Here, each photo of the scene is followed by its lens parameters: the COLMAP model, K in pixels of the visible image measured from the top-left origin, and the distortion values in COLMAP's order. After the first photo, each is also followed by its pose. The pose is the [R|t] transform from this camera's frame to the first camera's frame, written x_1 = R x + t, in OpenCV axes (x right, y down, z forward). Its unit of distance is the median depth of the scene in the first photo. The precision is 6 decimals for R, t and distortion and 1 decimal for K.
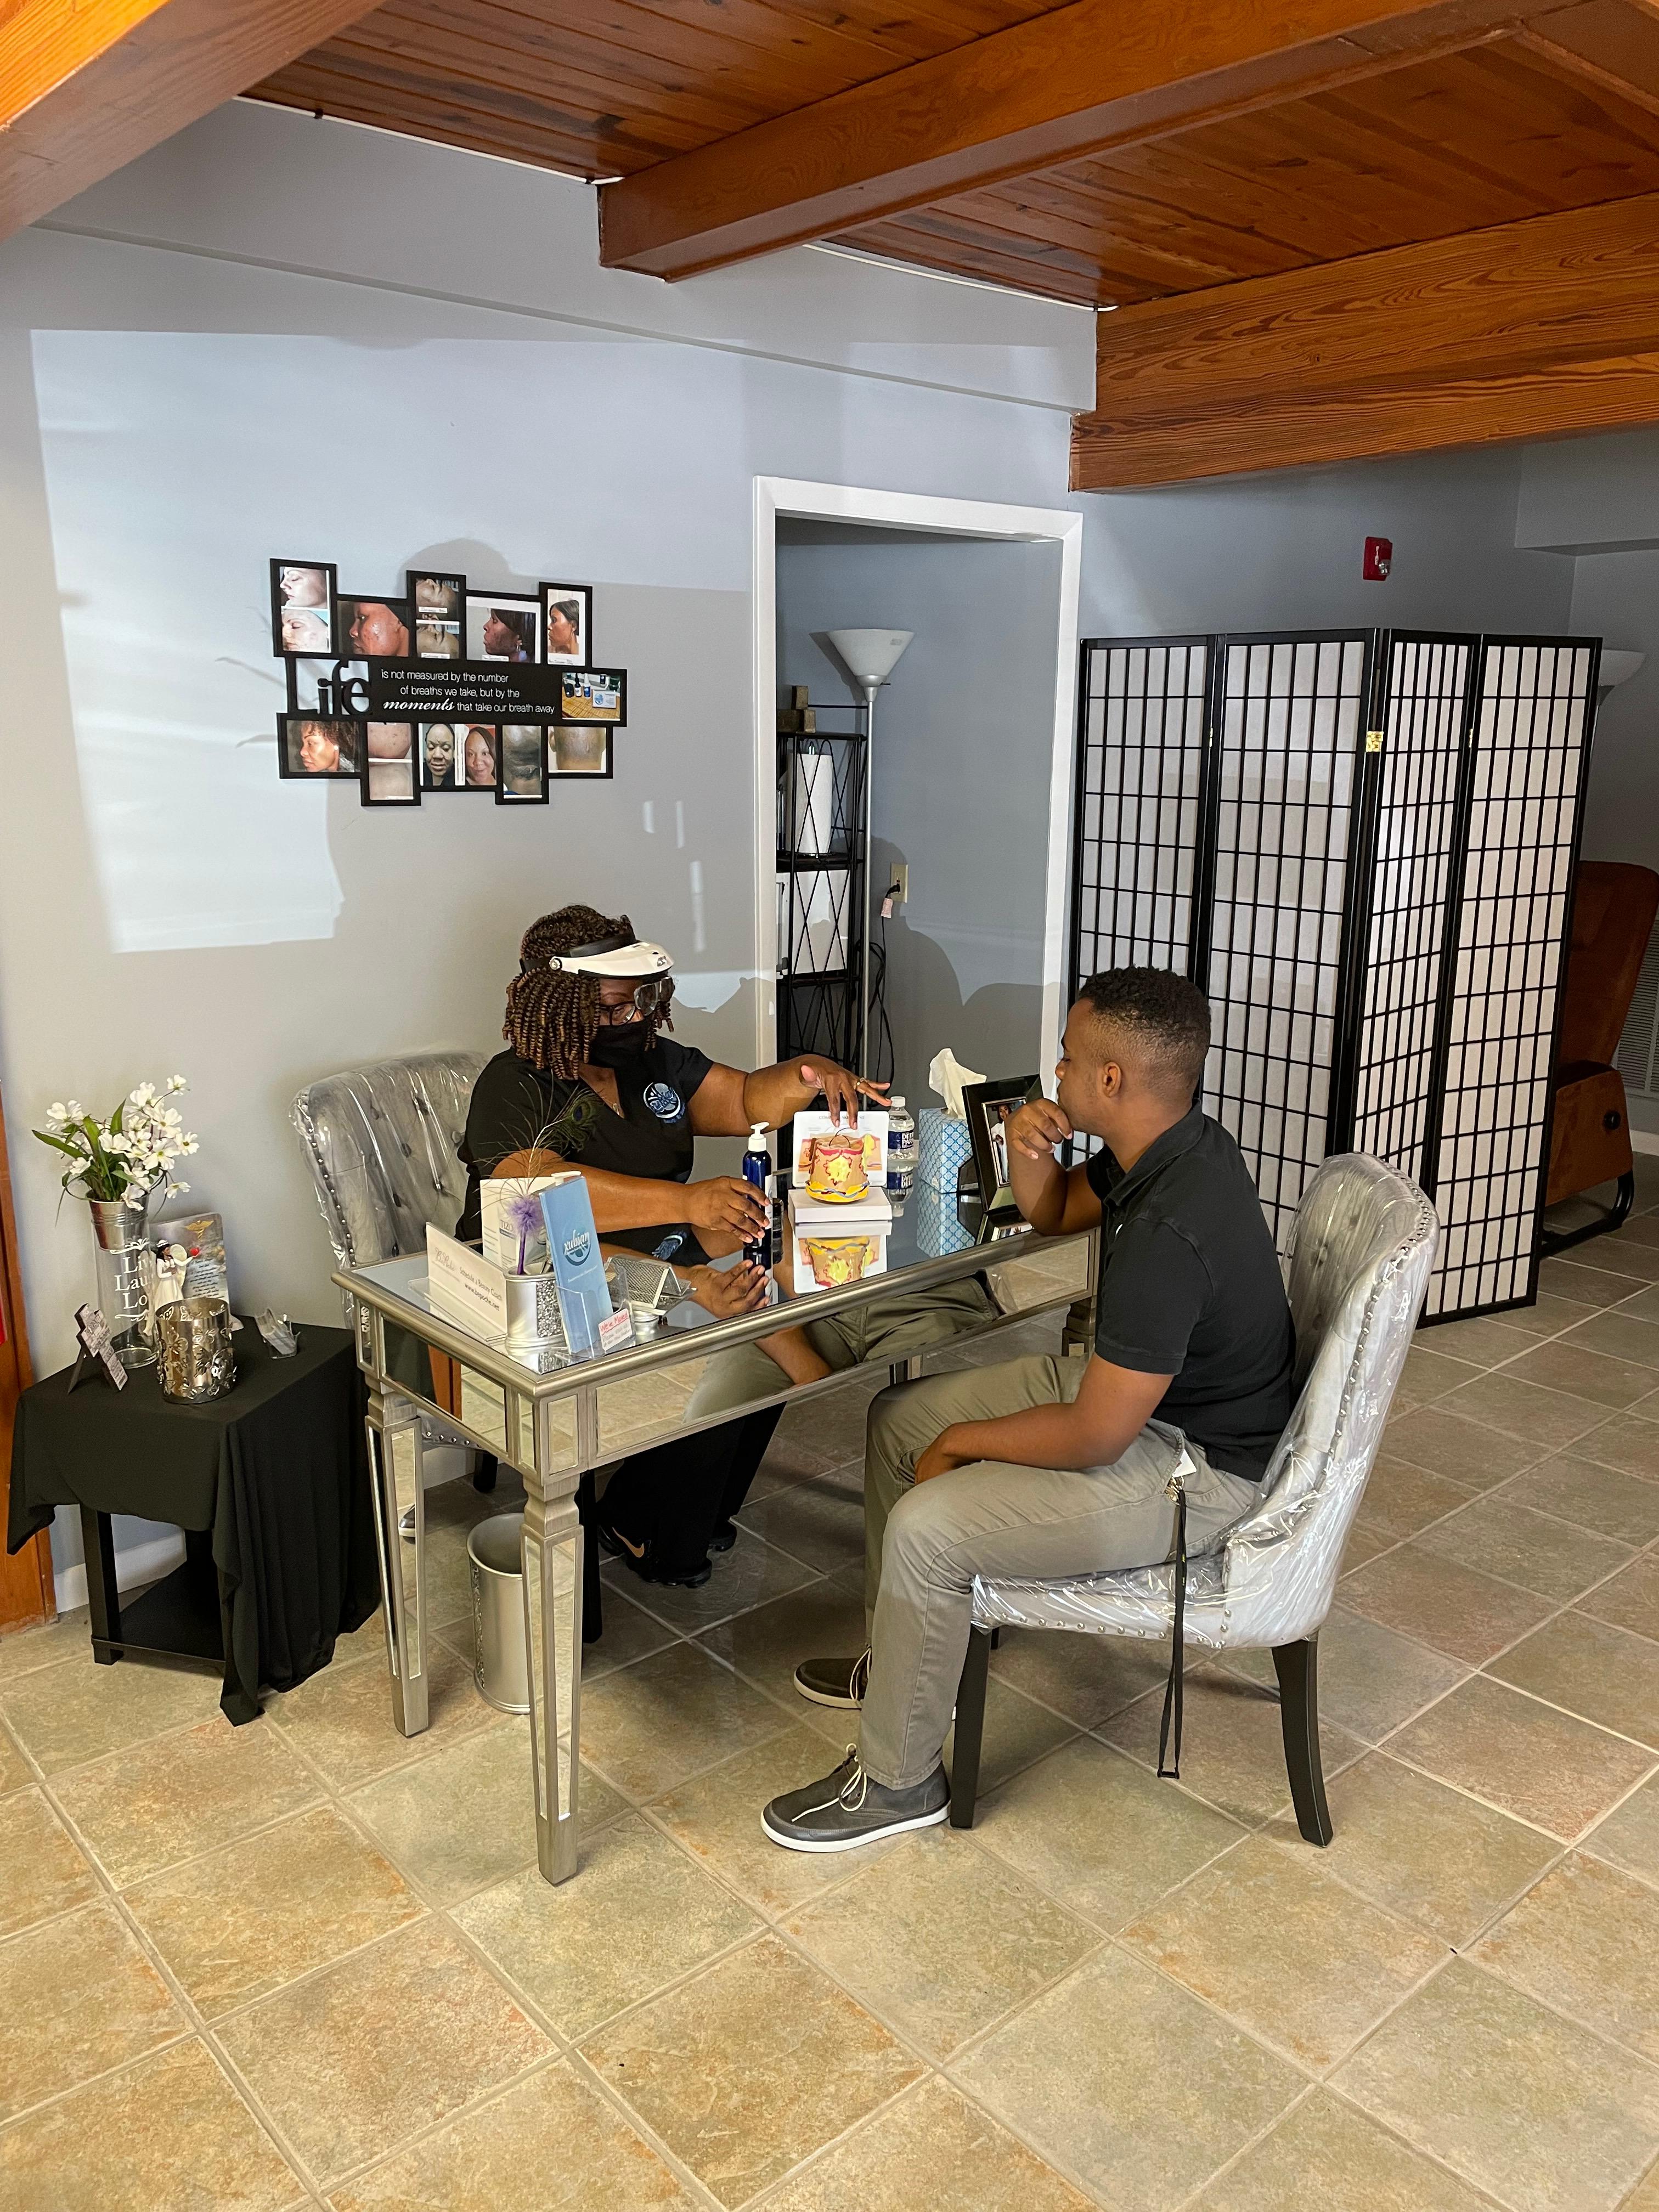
lens RADIAL K [[1672.5, 0, 845.1], [0, 1672.5, 1098.3], [0, 0, 1]] dist [0.012451, 0.004267]
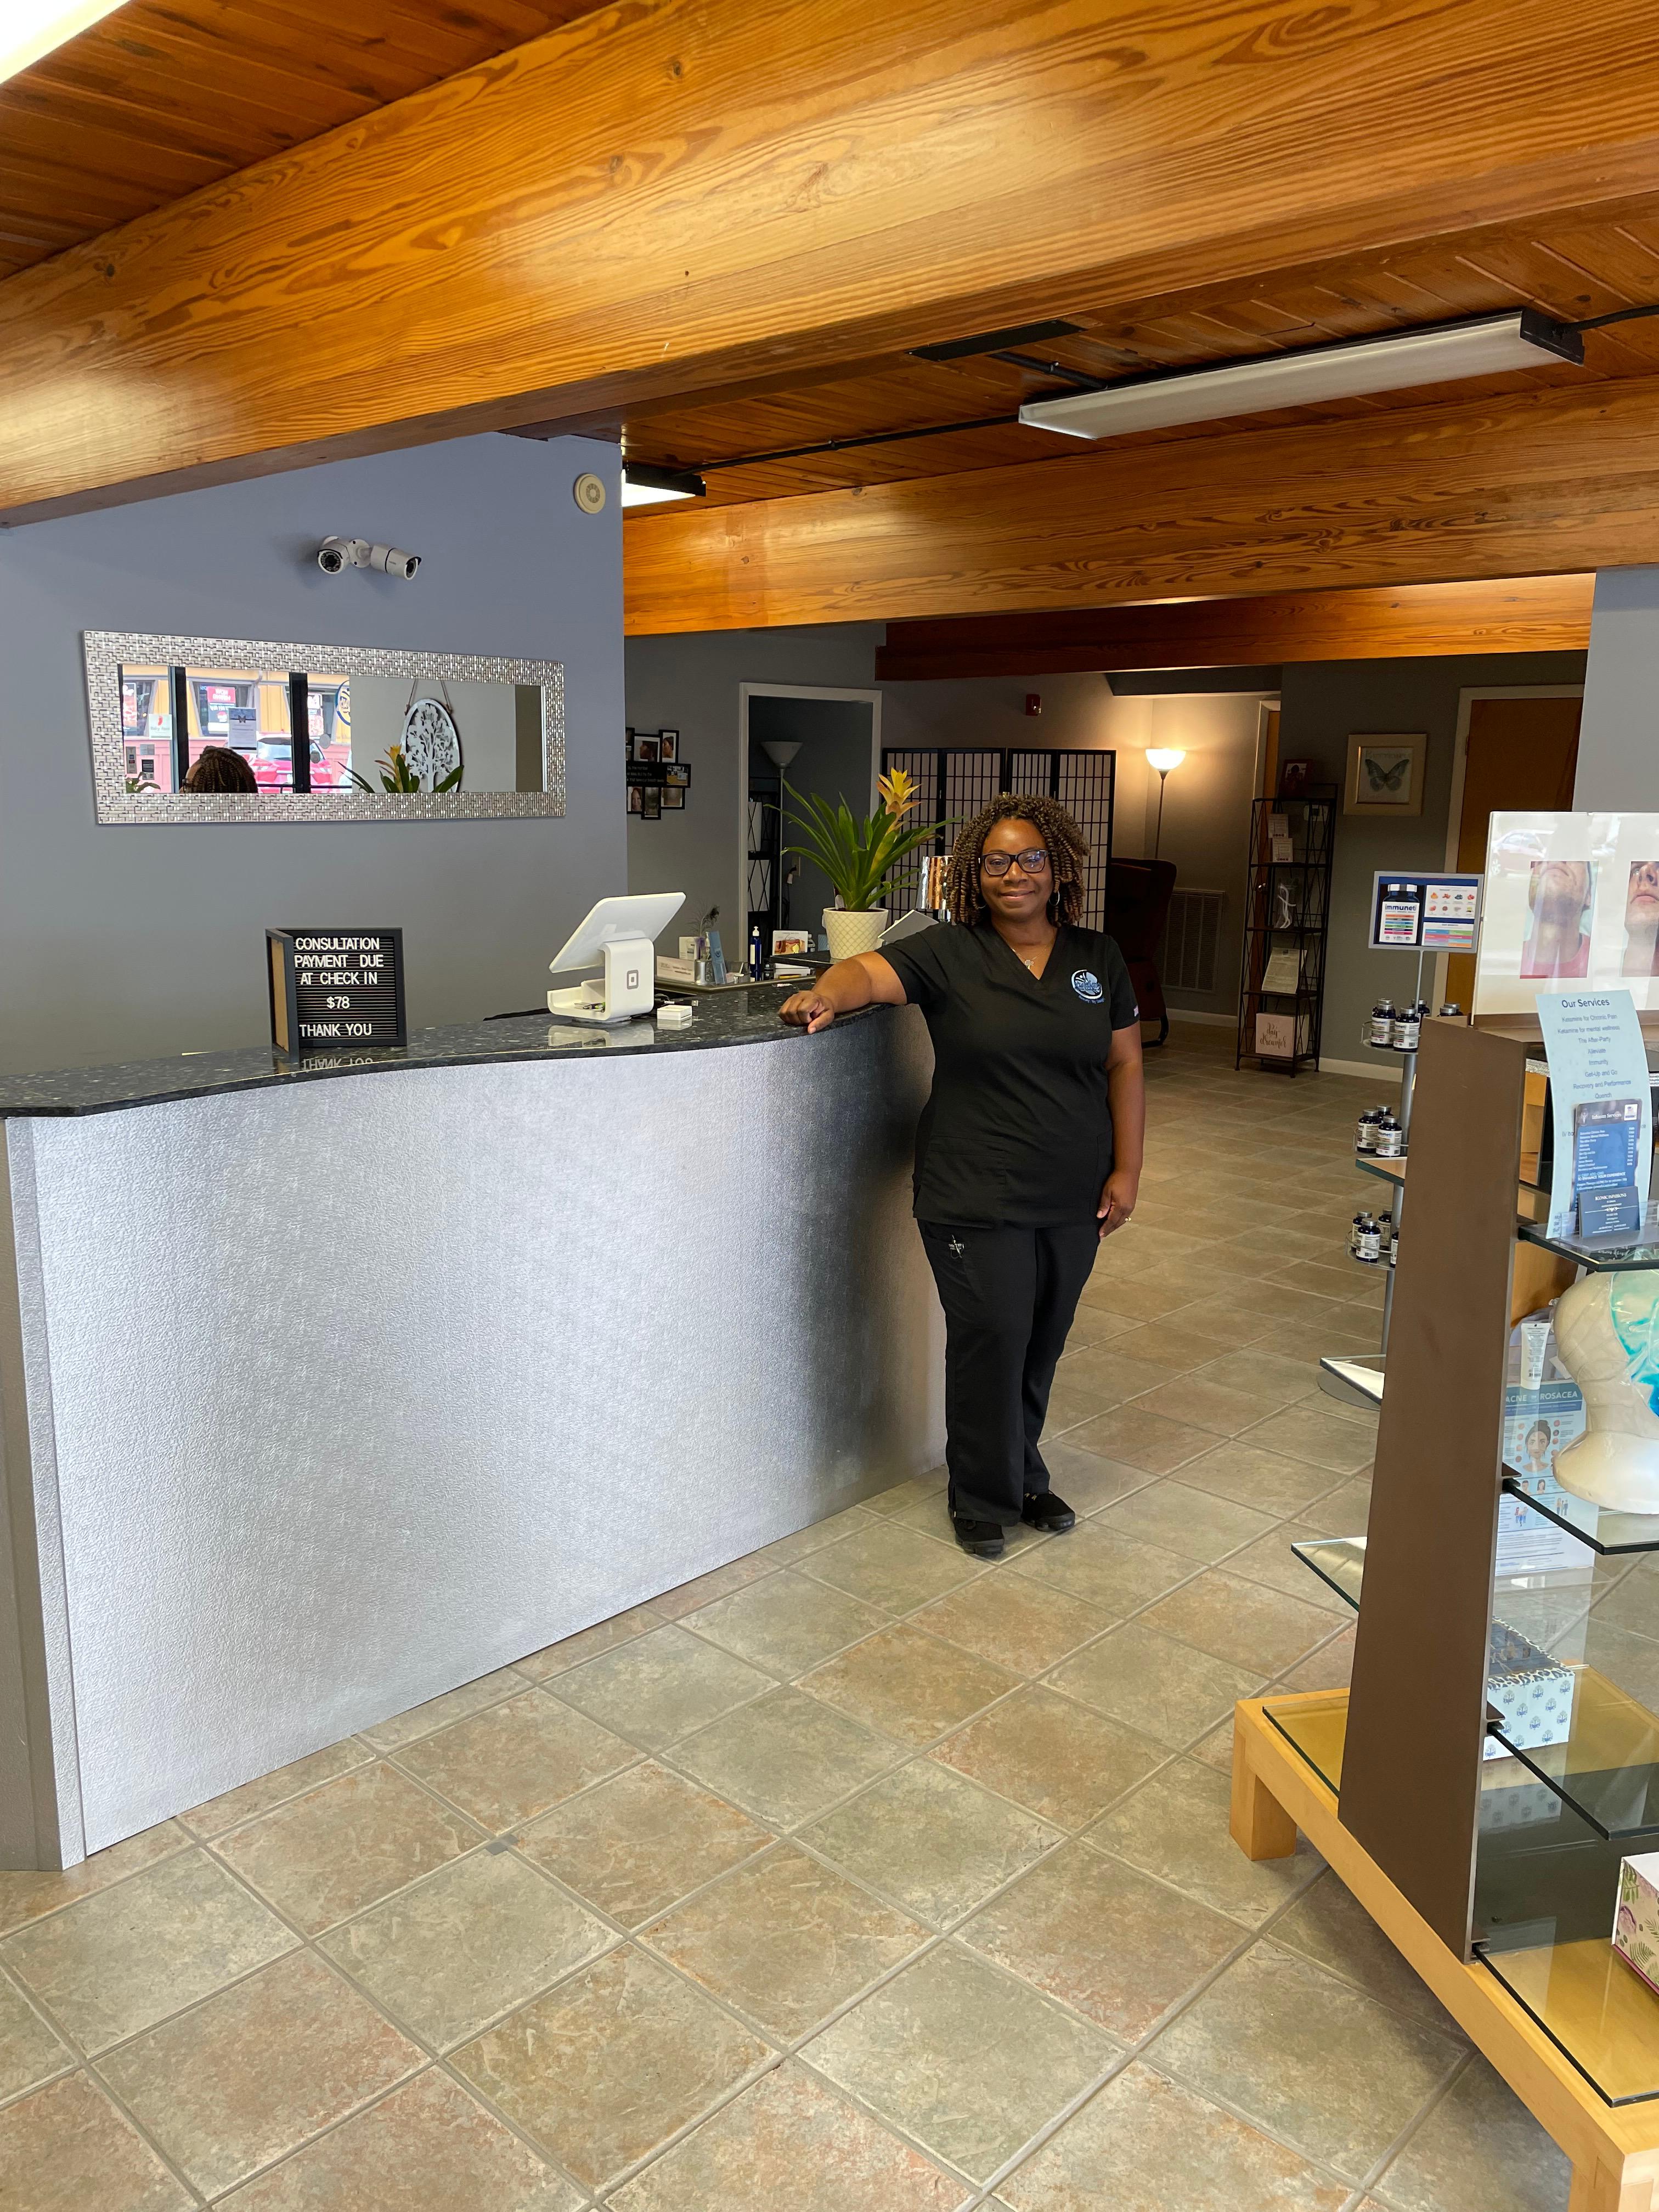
lens RADIAL K [[1672.5, 0, 814.0], [0, 1672.5, 1107.9], [0, 0, 1]] dist [0.012451, 0.004267]
pose [[0.995779, -0.010633, 0.091166, -0.158491], [0.012916, 0.999617, -0.024481, 0.258812], [-0.090871, 0.025555, 0.995535, -1.212360]]
